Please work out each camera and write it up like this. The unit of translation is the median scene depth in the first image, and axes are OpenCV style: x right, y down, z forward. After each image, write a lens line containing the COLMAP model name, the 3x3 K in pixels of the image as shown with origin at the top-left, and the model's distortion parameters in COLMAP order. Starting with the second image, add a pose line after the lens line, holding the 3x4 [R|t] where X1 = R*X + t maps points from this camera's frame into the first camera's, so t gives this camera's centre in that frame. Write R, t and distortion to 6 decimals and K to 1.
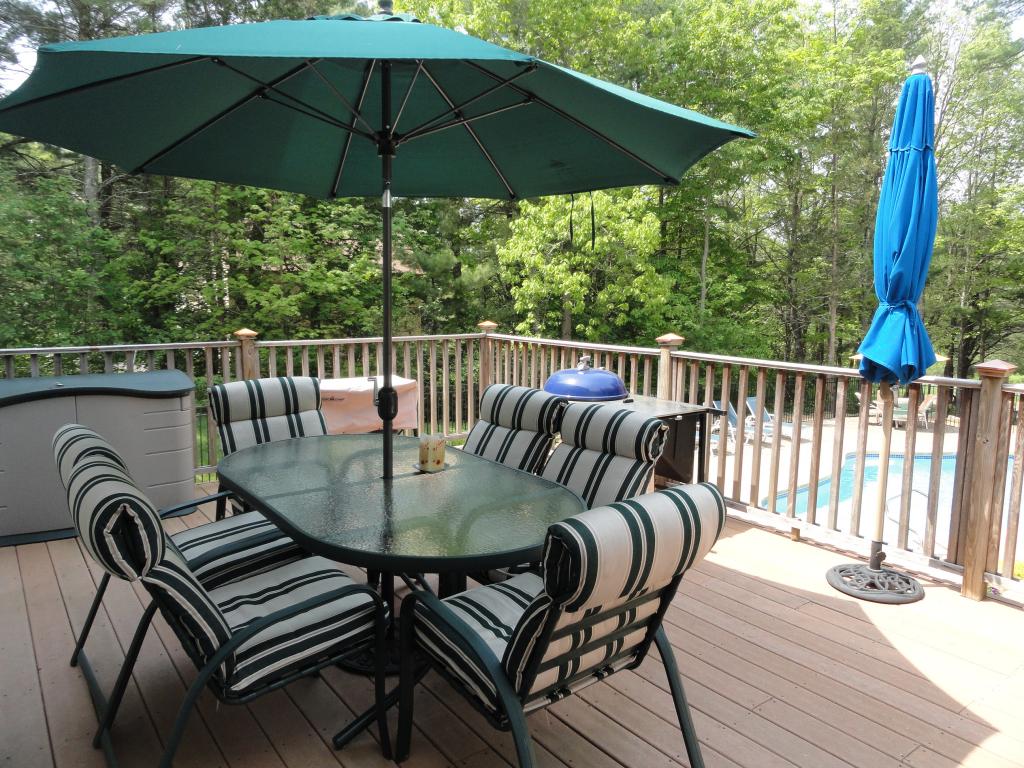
lens RADIAL K [[715.2, 0, 512.0], [0, 715.2, 384.0], [0, 0, 1]] dist [0.001794, 0.000199]
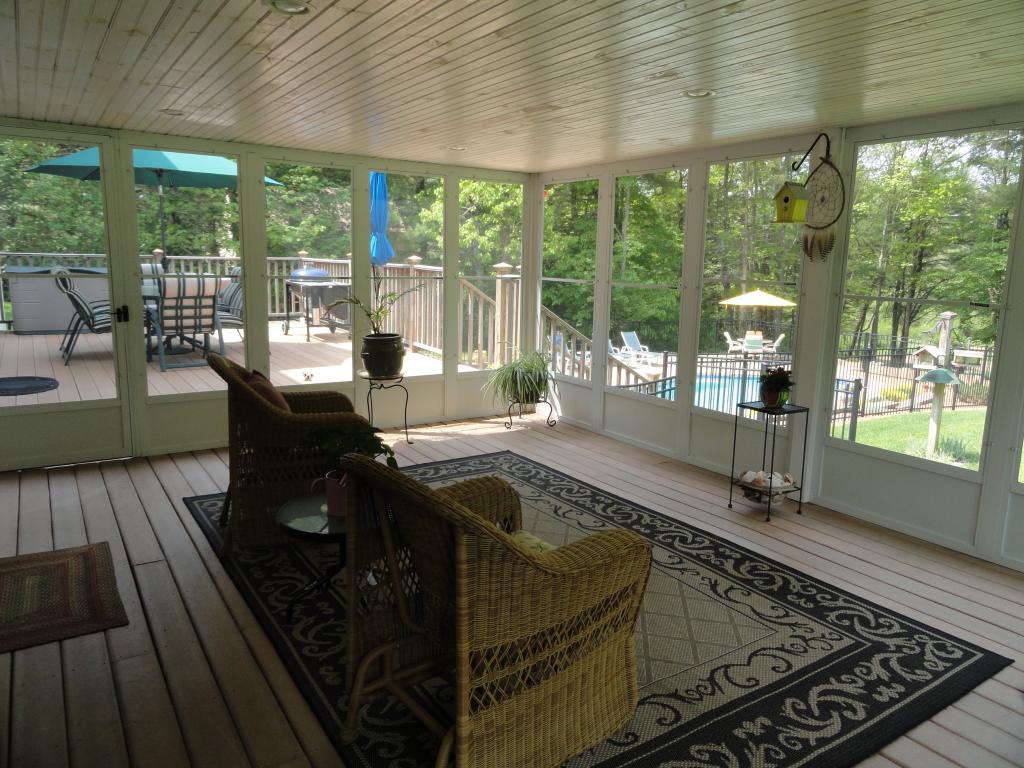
lens RADIAL K [[715.2, 0, 512.0], [0, 715.2, 384.0], [0, 0, 1]] dist [0.001794, 0.000199]
pose [[0.998241, 0.020583, -0.055604, 0.256104], [-0.017754, 0.998546, 0.050897, 0.062154], [0.056571, -0.049820, 0.997155, -0.335672]]
